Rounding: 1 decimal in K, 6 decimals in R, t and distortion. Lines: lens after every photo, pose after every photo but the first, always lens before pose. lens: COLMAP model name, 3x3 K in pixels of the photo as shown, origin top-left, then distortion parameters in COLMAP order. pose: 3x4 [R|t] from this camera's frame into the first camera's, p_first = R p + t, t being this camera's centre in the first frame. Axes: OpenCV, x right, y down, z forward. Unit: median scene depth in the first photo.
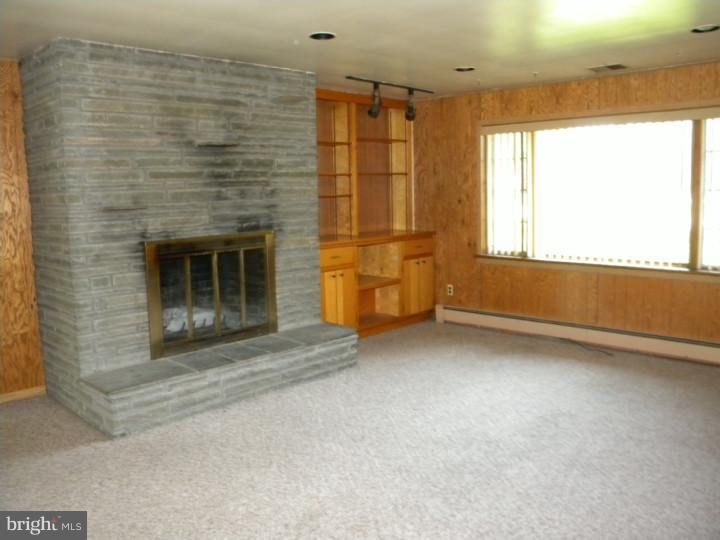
lens RADIAL K [[659.2, 0, 356.7], [0, 659.2, 256.8], [0, 0, 1]] dist [-0.120919, 0.169342]
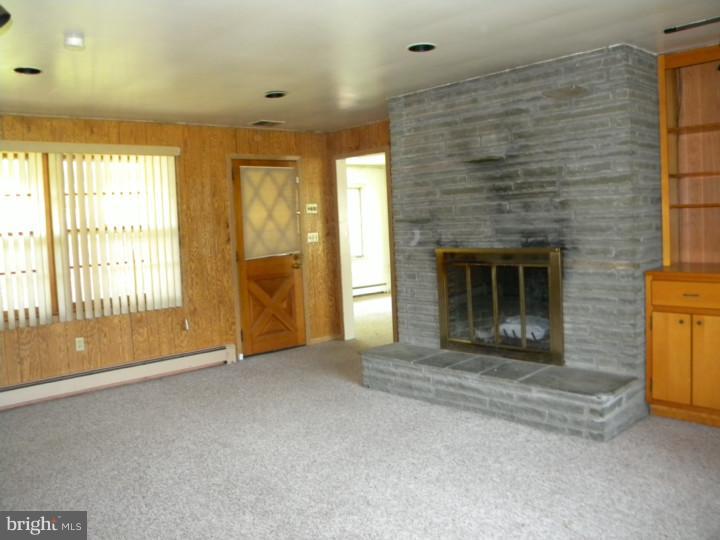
lens RADIAL K [[659.2, 0, 356.7], [0, 659.2, 256.8], [0, 0, 1]] dist [-0.120919, 0.169342]
pose [[-0.084963, 0.087800, -0.992508, 0.802331], [-0.051646, 0.994383, 0.092387, -0.101069], [0.995045, 0.059109, -0.079951, 0.860925]]
